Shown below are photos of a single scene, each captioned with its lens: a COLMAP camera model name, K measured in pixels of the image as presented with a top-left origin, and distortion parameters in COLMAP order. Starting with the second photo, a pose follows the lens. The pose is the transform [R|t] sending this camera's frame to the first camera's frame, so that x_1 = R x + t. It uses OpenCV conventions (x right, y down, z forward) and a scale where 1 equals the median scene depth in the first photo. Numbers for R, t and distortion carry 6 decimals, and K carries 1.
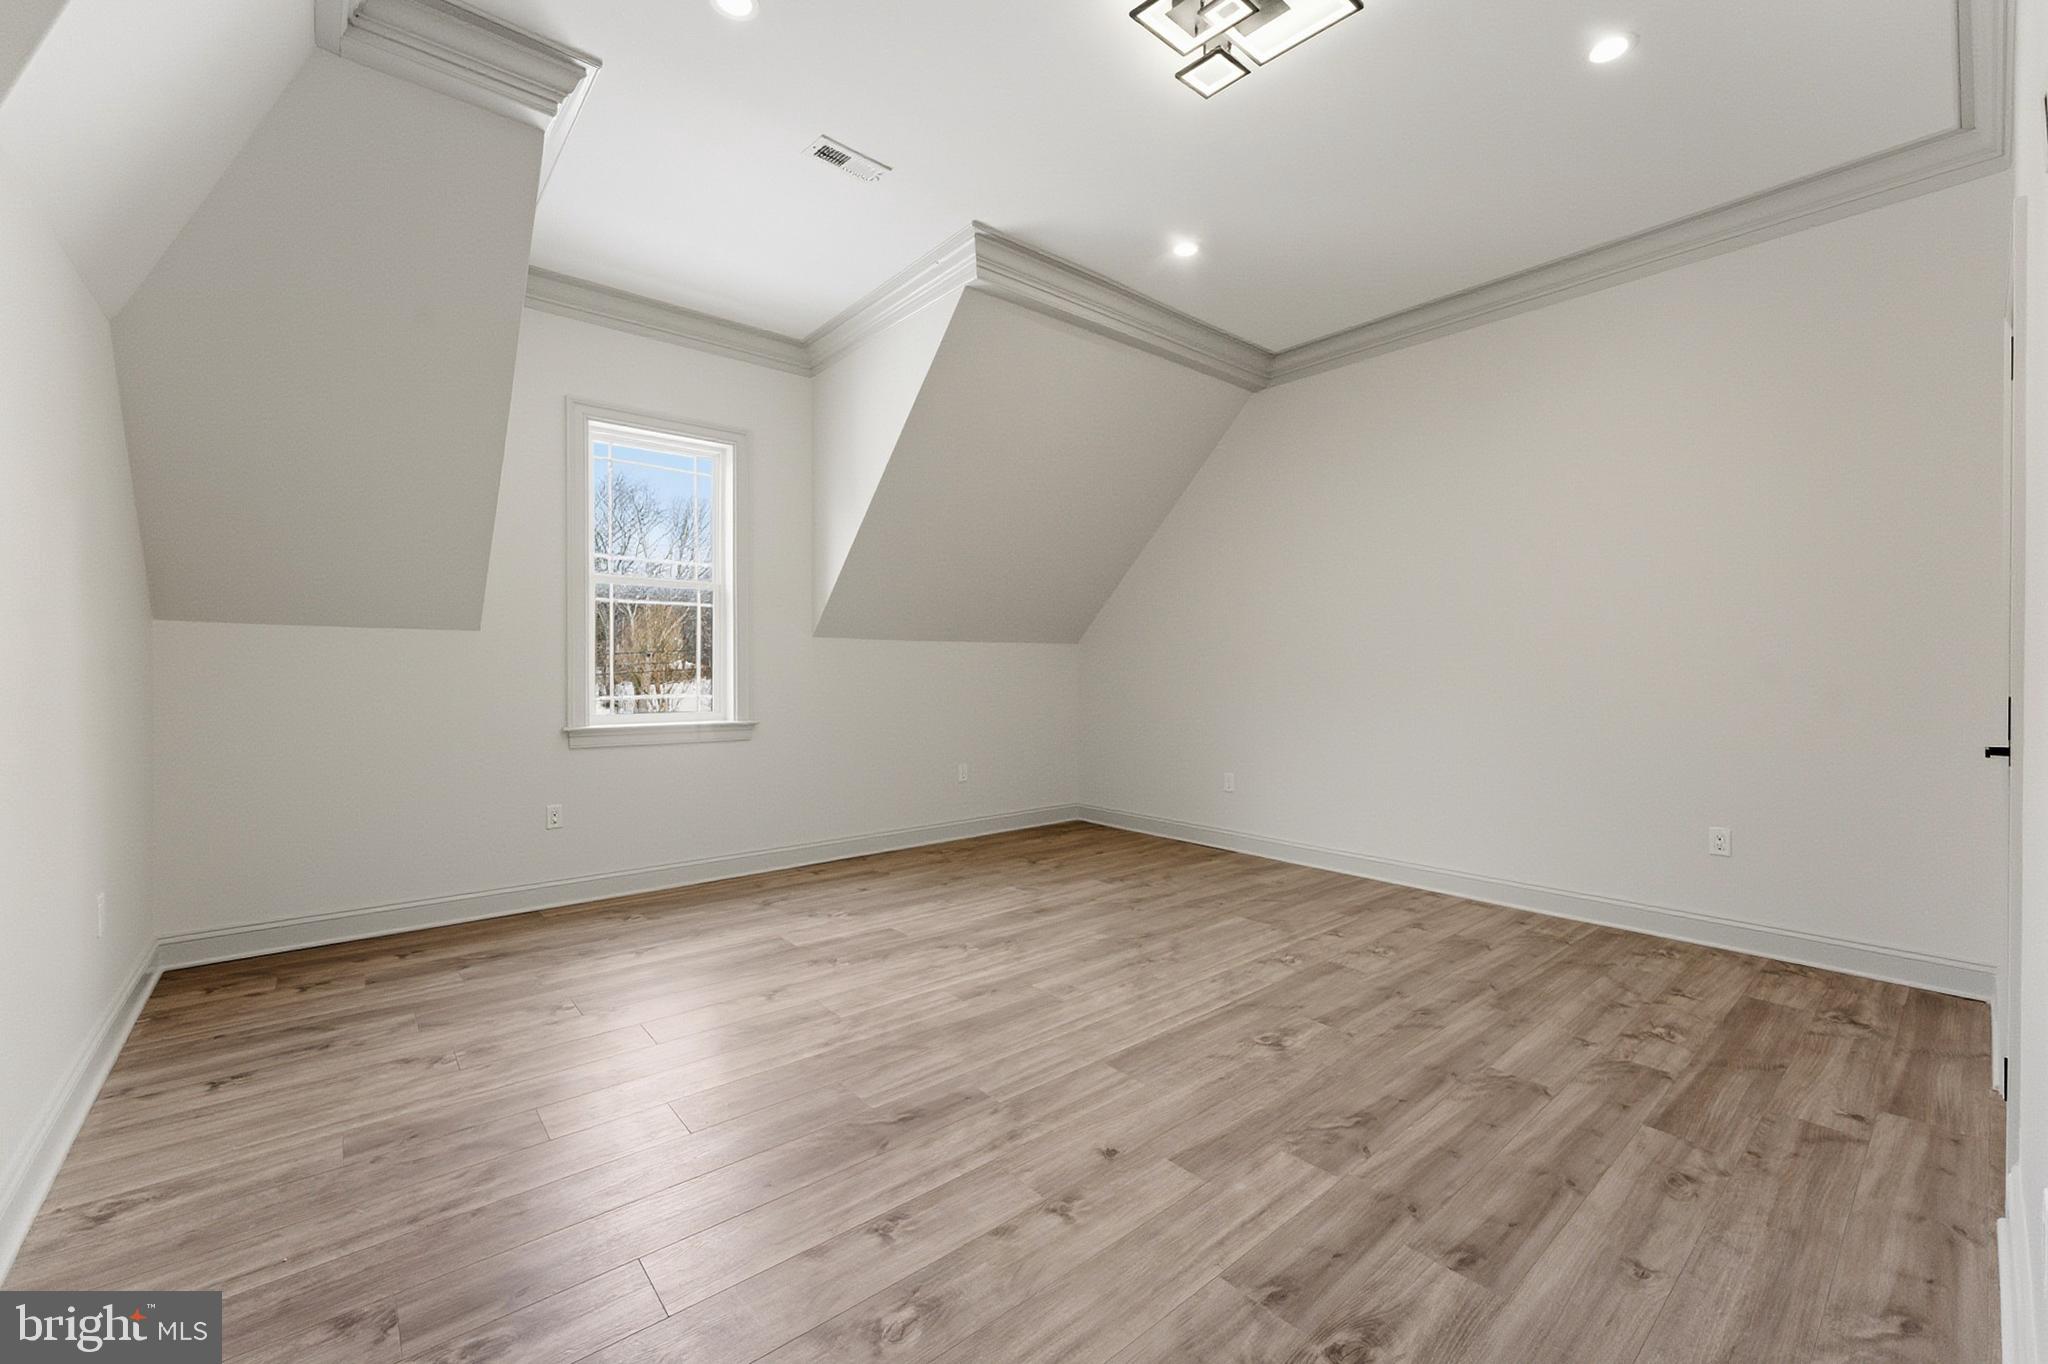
lens RADIAL K [[821.7, 0, 1026.0], [0, 821.7, 679.4], [0, 0, 1]] dist [-0.005276, 0.001055]
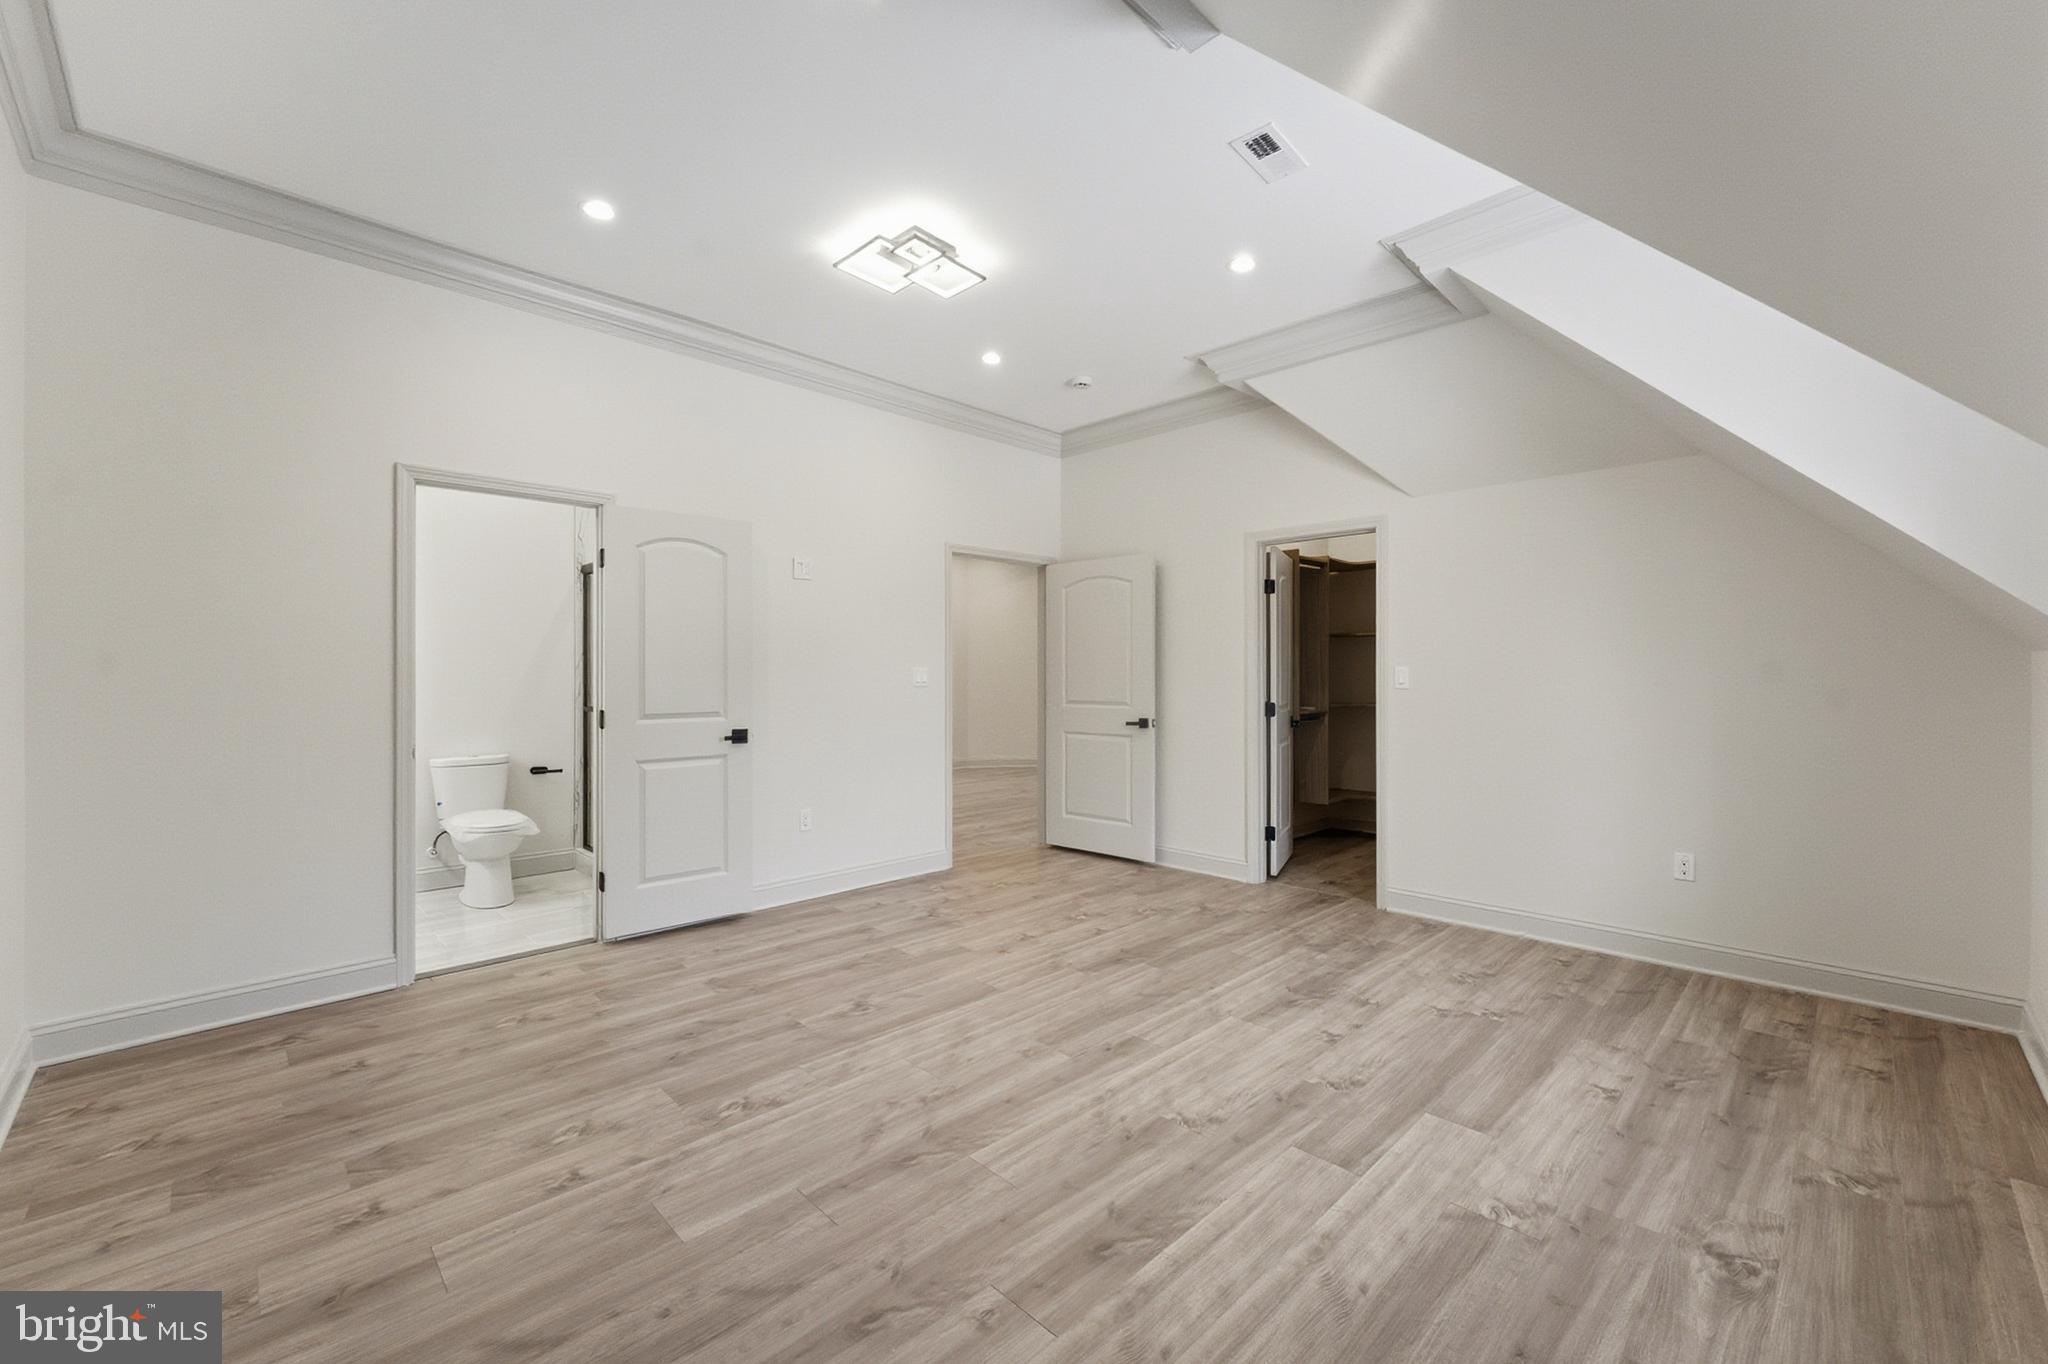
lens RADIAL K [[821.7, 0, 1024.3], [0, 821.7, 672.8], [0, 0, 1]] dist [-0.005276, 0.001055]
pose [[-0.997539, 0.000298, -0.070106, 0.130801], [-0.000532, 0.999930, 0.011832, -0.065587], [0.070105, 0.011840, -0.997469, 2.041957]]
